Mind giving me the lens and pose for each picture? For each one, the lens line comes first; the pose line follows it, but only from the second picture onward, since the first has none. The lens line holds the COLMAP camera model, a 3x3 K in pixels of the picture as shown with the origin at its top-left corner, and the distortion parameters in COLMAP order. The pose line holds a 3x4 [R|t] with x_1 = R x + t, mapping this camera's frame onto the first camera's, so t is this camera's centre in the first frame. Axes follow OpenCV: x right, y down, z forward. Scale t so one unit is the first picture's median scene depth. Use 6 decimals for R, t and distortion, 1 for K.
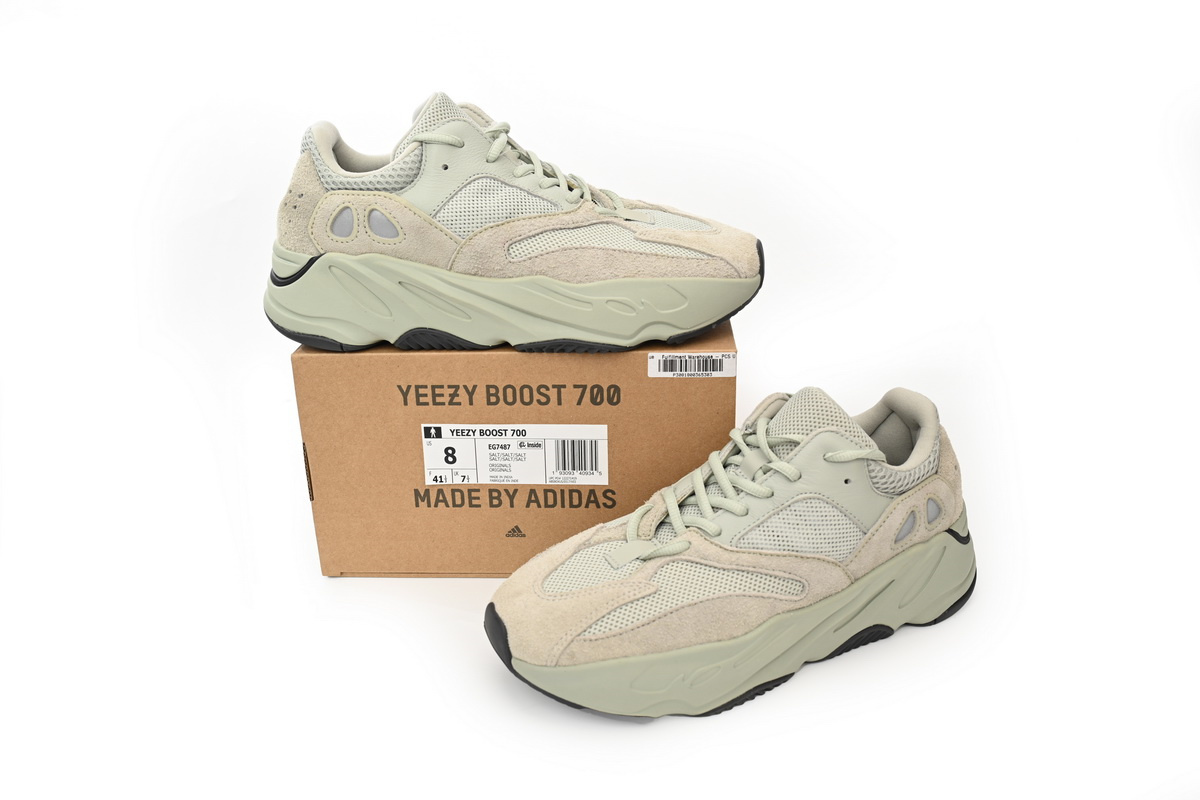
lens RADIAL K [[1074.1, 0, 594.0], [0, 1074.1, 401.4], [0, 0, 1]] dist [0.000920, -0.005107]
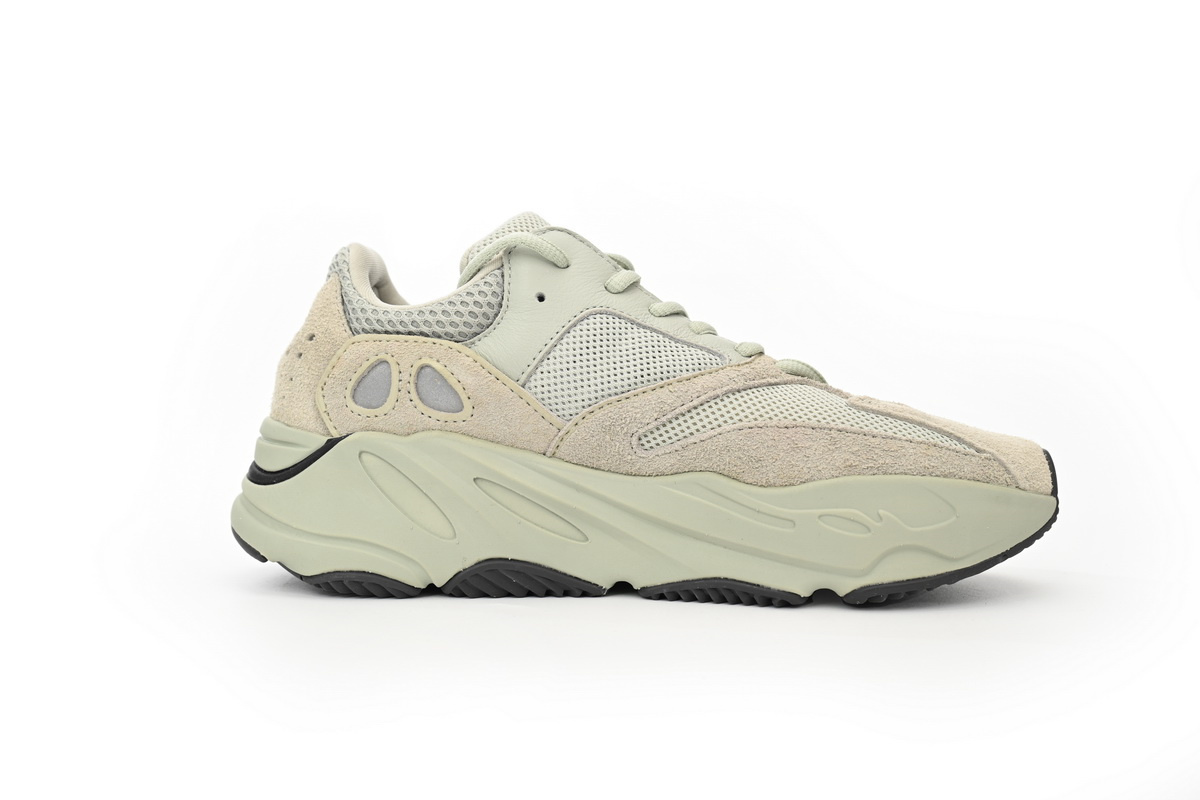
lens RADIAL K [[1289.7, 0, 602.1], [0, 1289.7, 399.0], [0, 0, 1]] dist [-0.021695, 0.000000]
pose [[0.993088, 0.026884, -0.114250, -0.018799], [-0.044619, 0.986806, -0.155638, -0.048544], [0.108559, 0.159660, 0.981185, 0.285235]]
